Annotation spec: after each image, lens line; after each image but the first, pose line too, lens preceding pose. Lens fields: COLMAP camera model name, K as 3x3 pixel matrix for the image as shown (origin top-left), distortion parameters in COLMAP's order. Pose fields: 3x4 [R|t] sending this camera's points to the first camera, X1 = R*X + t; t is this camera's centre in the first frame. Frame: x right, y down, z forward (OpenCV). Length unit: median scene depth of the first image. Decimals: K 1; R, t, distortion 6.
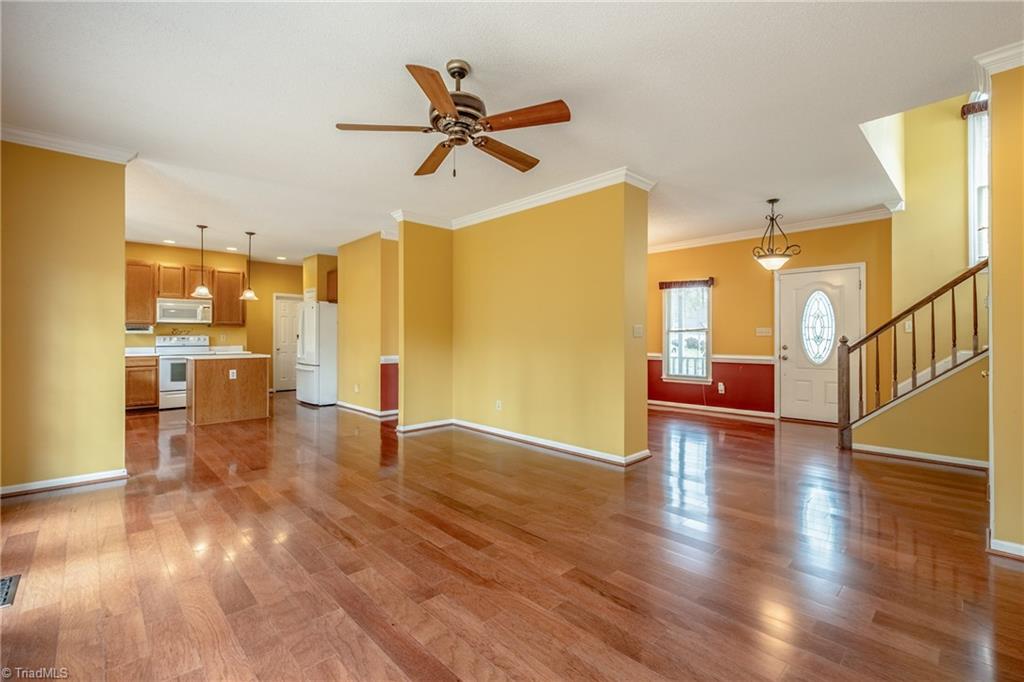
lens RADIAL K [[448.2, 0, 513.4], [0, 448.2, 332.1], [0, 0, 1]] dist [-0.002290, 0.000100]
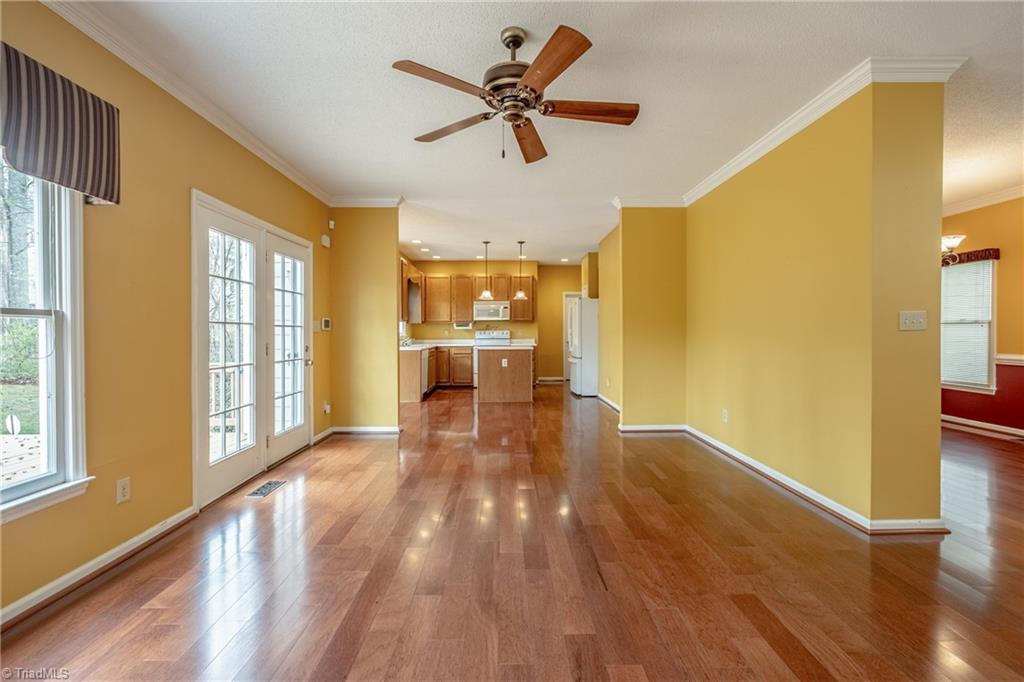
lens RADIAL K [[451.0, 0, 514.1], [0, 451.0, 335.3], [0, 0, 1]] dist [-0.002698, -0.000399]
pose [[0.738231, 0.003825, -0.674537, 0.270033], [0.010546, 0.999796, 0.017211, 0.000849], [0.674465, -0.019819, 0.738040, 0.171588]]
